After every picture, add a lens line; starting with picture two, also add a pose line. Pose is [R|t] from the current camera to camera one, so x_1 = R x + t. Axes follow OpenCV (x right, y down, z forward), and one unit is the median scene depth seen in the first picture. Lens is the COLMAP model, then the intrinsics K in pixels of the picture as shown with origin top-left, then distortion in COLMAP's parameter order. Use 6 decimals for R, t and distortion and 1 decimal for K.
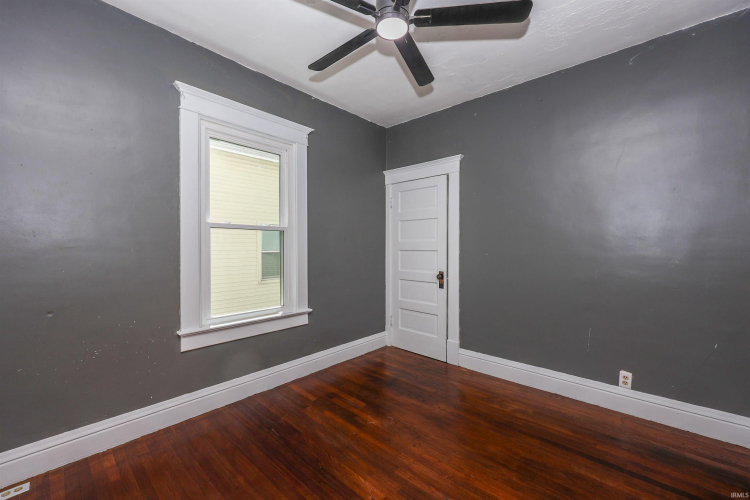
lens RADIAL K [[302.9, 0, 372.8], [0, 302.9, 251.1], [0, 0, 1]] dist [-0.003978, 0.000651]
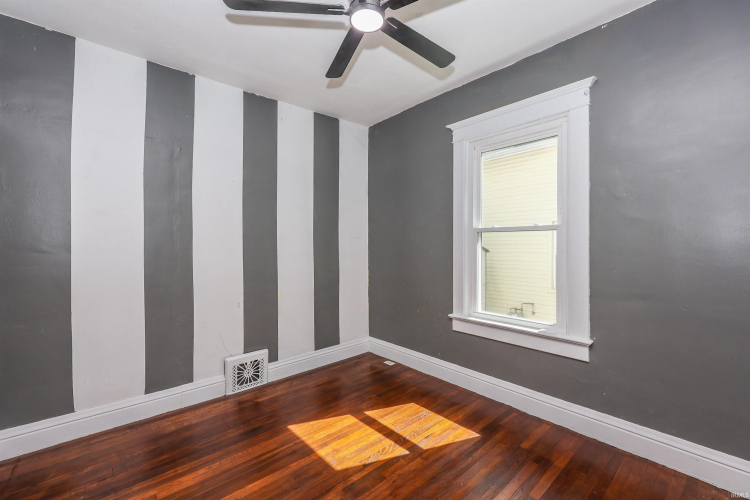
lens RADIAL K [[302.9, 0, 371.5], [0, 302.9, 252.5], [0, 0, 1]] dist [-0.003978, 0.000651]
pose [[-0.097836, 0.007235, -0.995176, 0.608467], [-0.020763, 0.999741, 0.009309, -0.005163], [0.994986, 0.021574, -0.097661, 0.674173]]
